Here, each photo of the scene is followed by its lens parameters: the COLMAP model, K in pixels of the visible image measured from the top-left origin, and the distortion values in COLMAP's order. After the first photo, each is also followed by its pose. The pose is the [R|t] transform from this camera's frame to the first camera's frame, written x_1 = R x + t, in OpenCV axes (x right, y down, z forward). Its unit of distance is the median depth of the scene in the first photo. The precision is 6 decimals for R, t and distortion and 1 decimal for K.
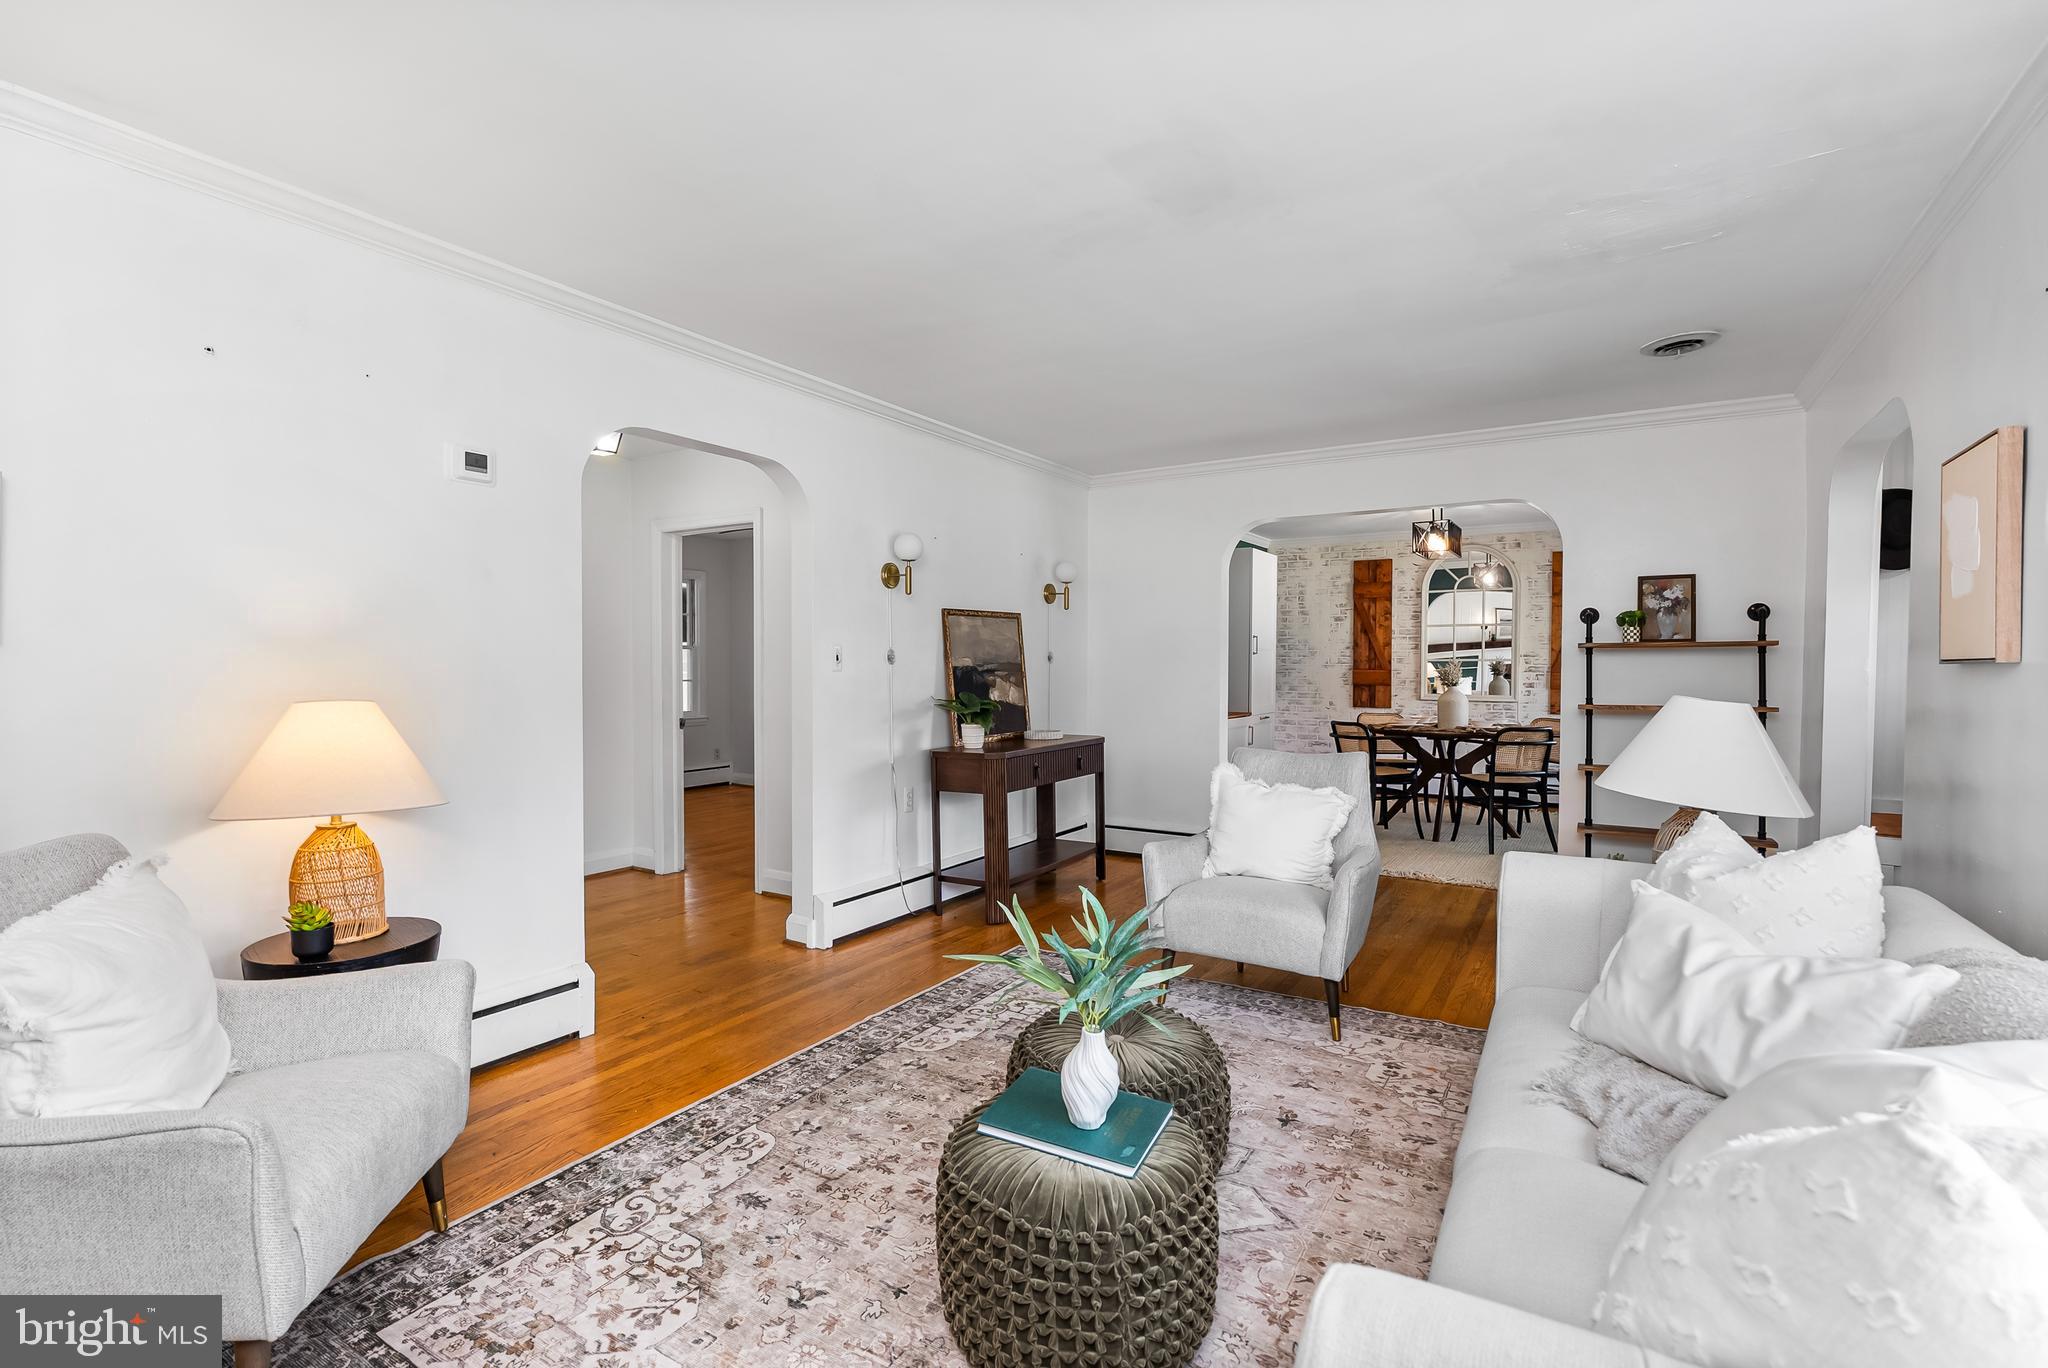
lens RADIAL K [[934.1, 0, 1019.6], [0, 934.1, 679.6], [0, 0, 1]] dist [-0.003532, 0.000251]
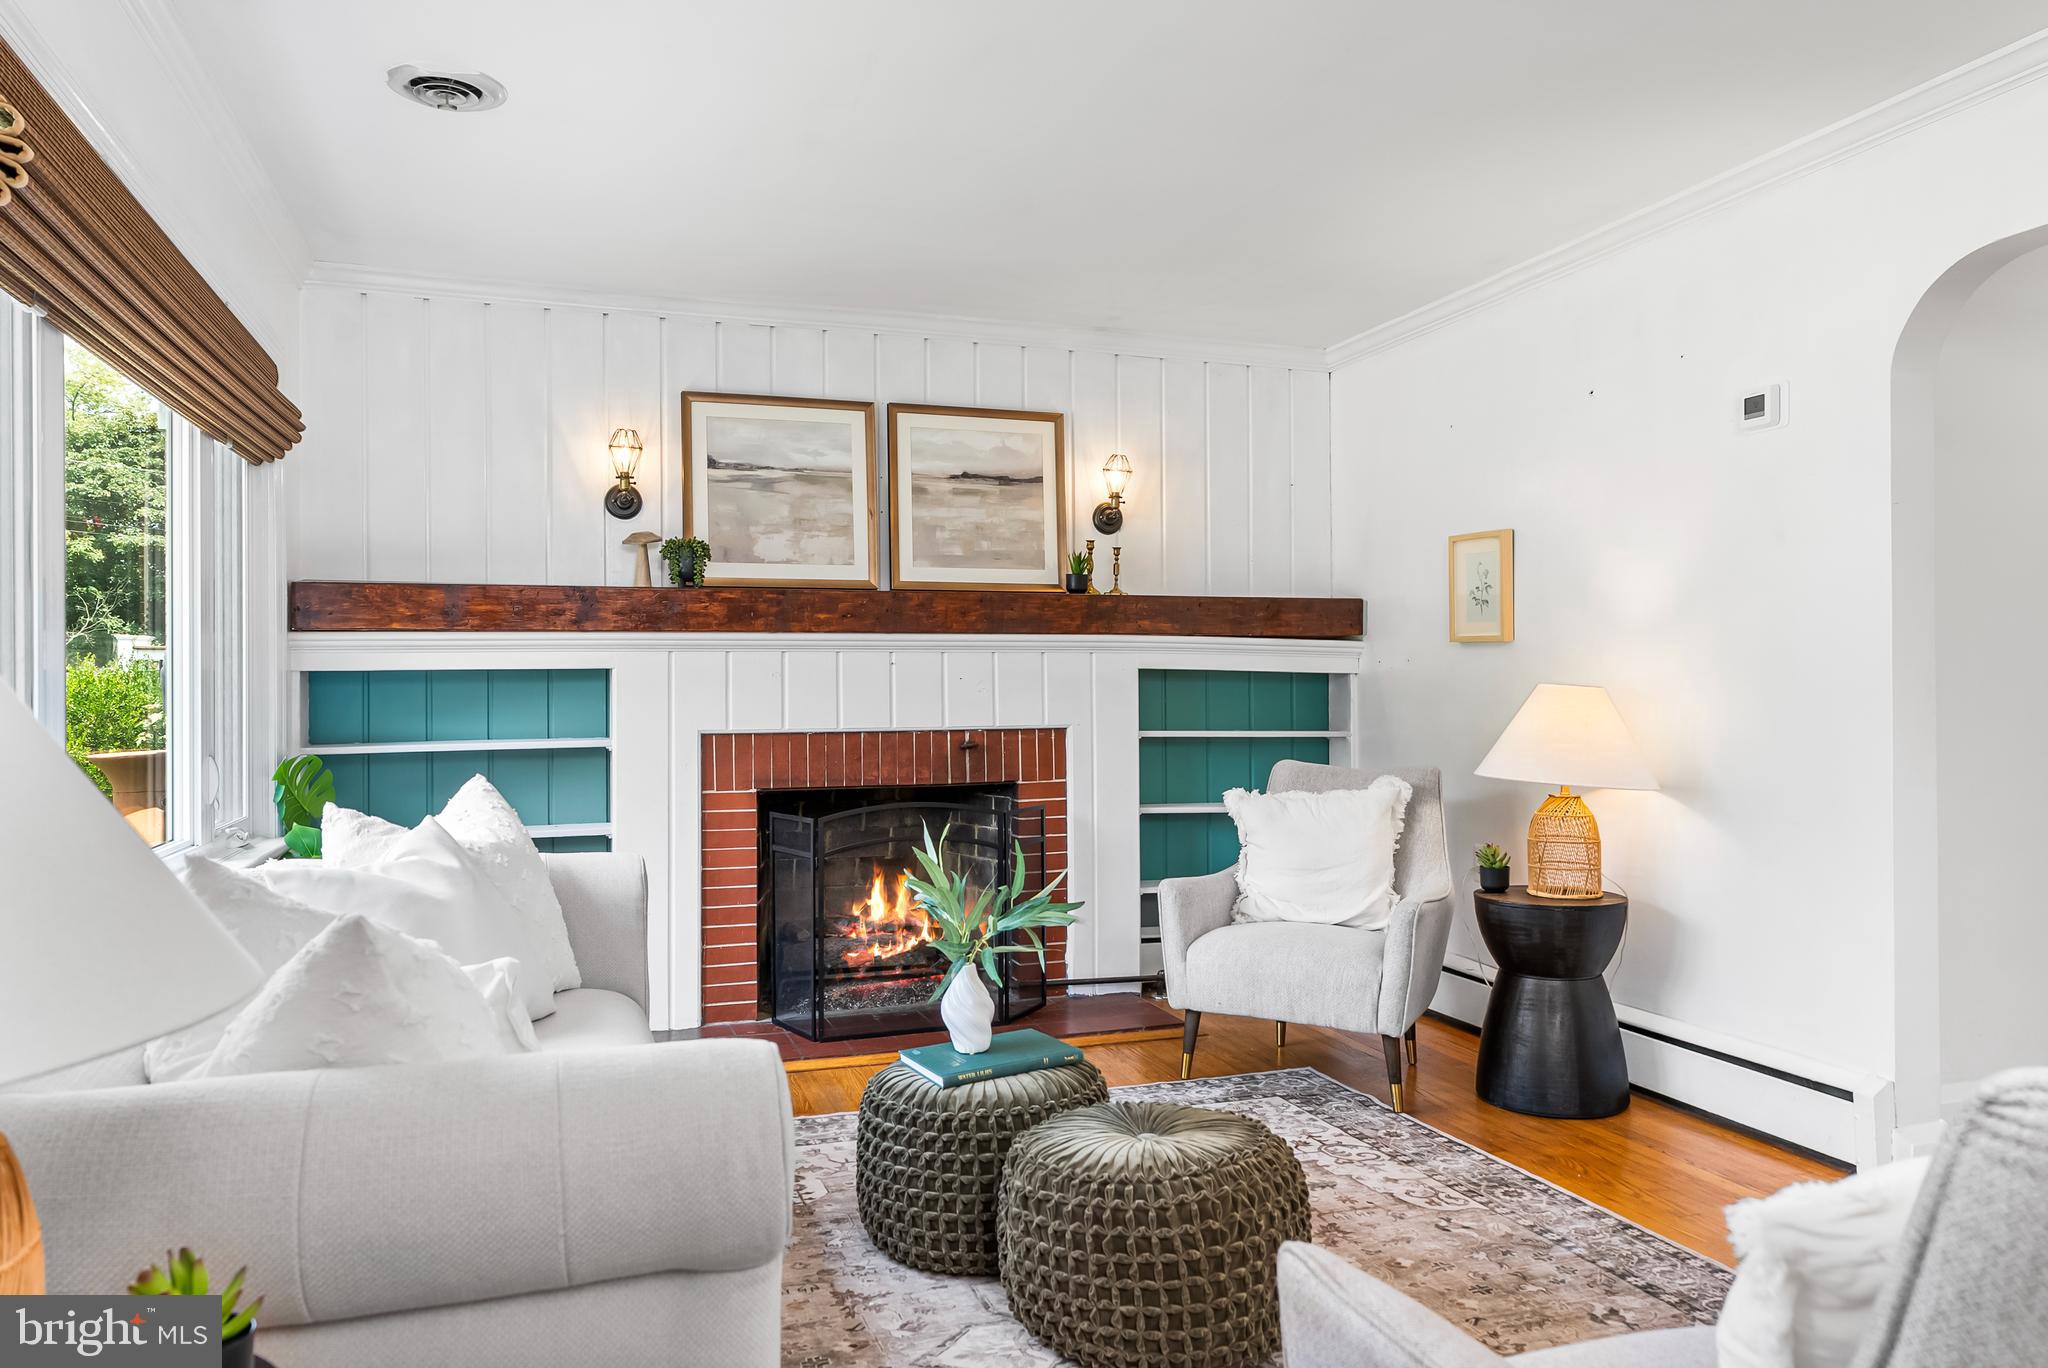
lens RADIAL K [[1407.8, 0, 1024.0], [0, 1407.8, 684.0], [0, 0, 1]] dist [-0.003494, -0.001223]
pose [[-0.636870, -0.005682, -0.770950, 0.607454], [-0.010823, 0.999940, 0.001571, 0.016542], [0.770895, 0.009344, -0.636894, 0.971930]]
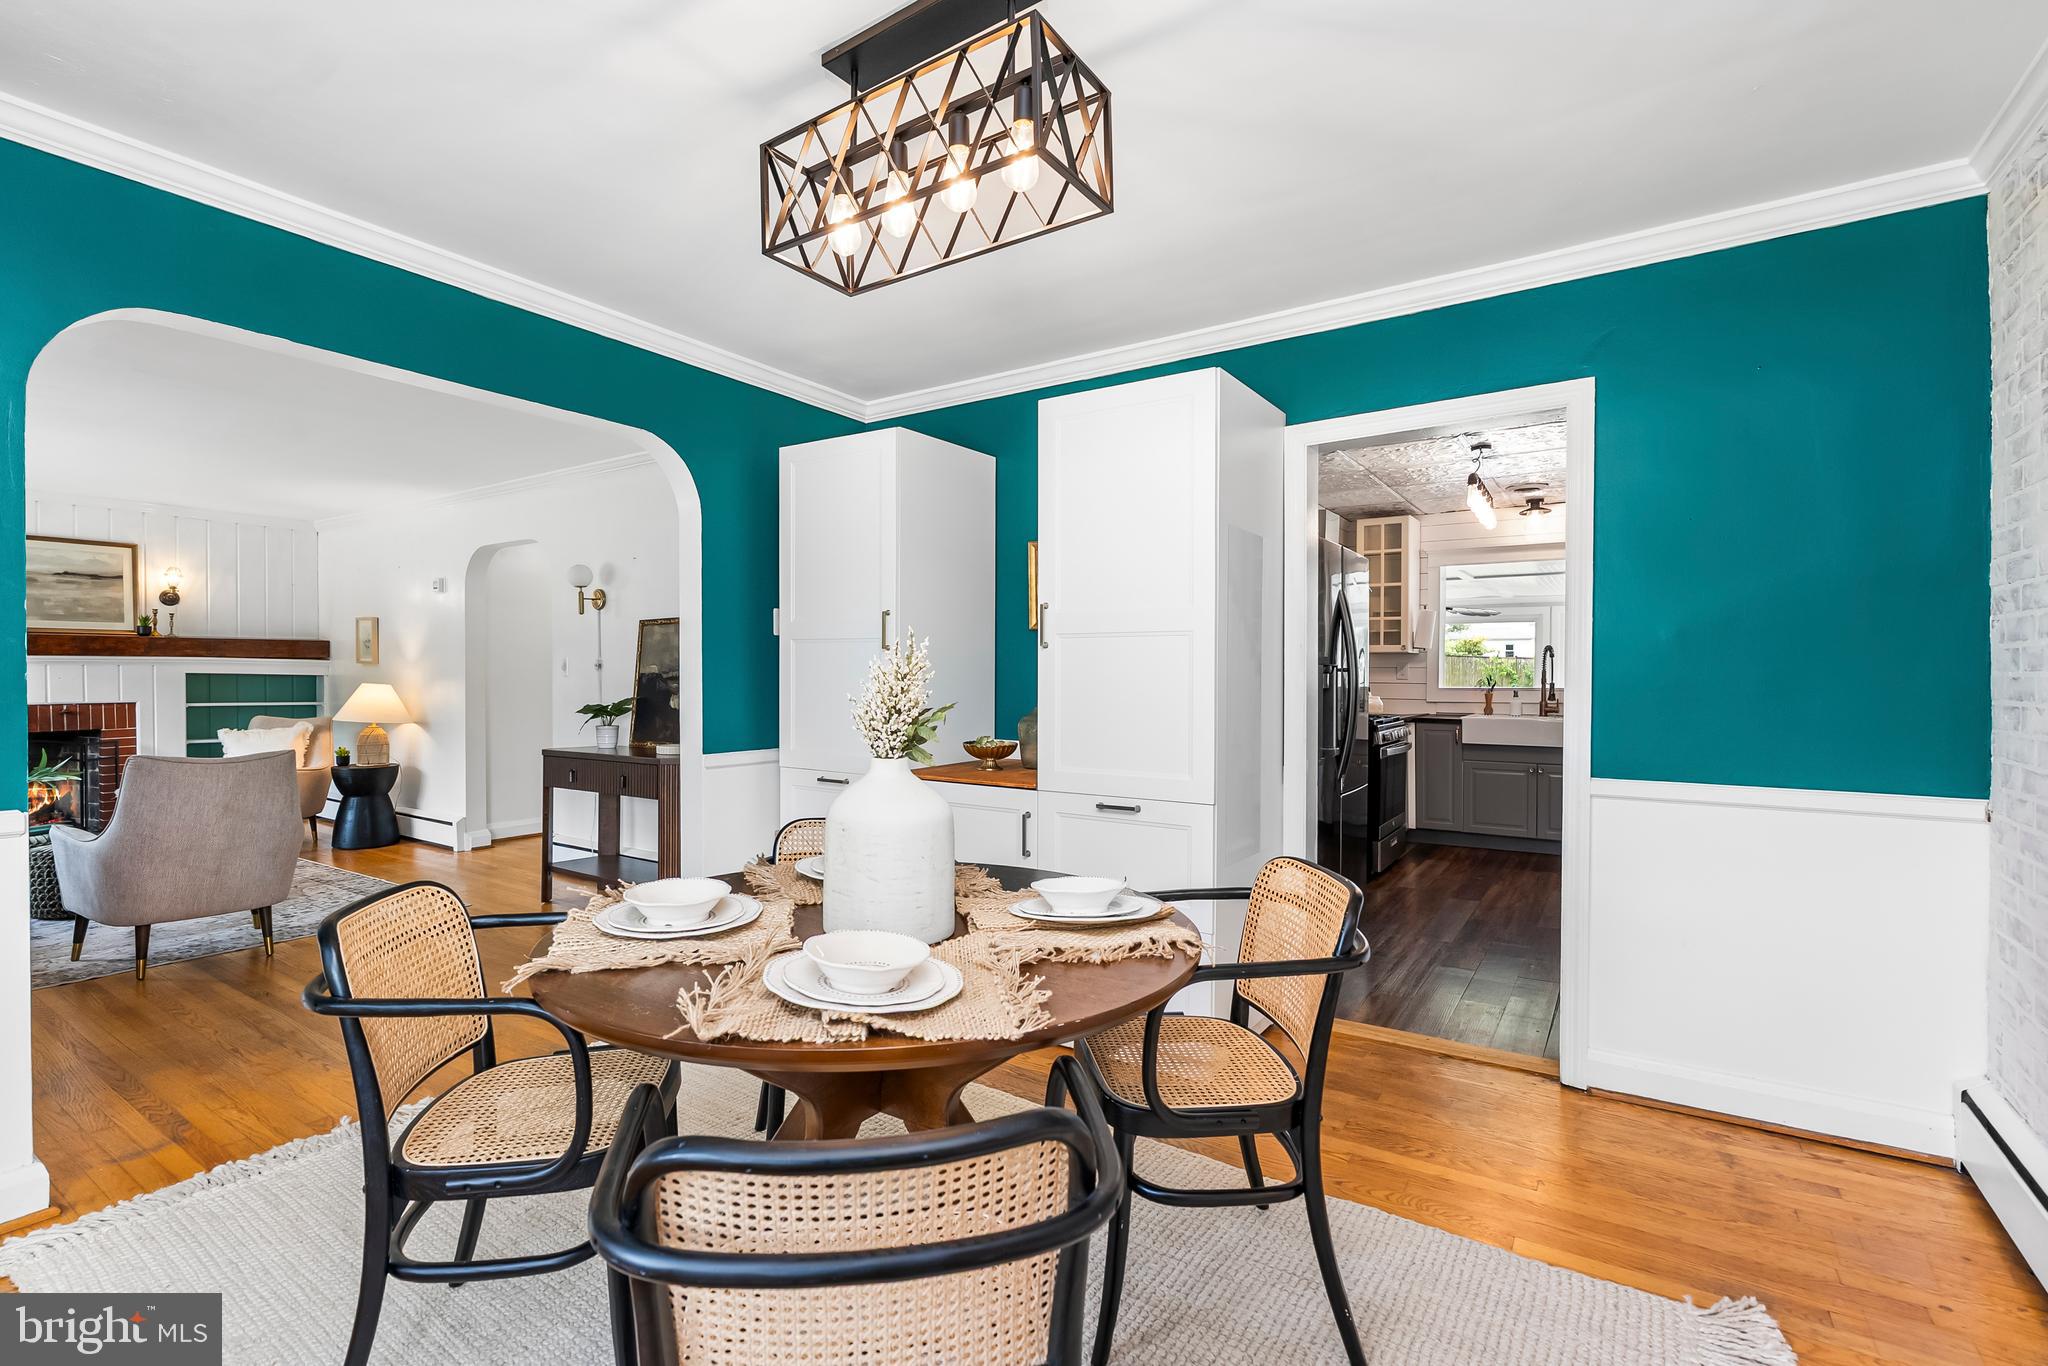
lens RADIAL K [[934.1, 0, 1019.6], [0, 934.1, 678.6], [0, 0, 1]] dist [-0.003532, 0.000251]
pose [[-0.031093, 0.005495, -0.999501, 1.281584], [-0.019361, 0.999794, 0.006099, -0.029331], [0.999329, 0.019541, -0.030981, 1.897472]]
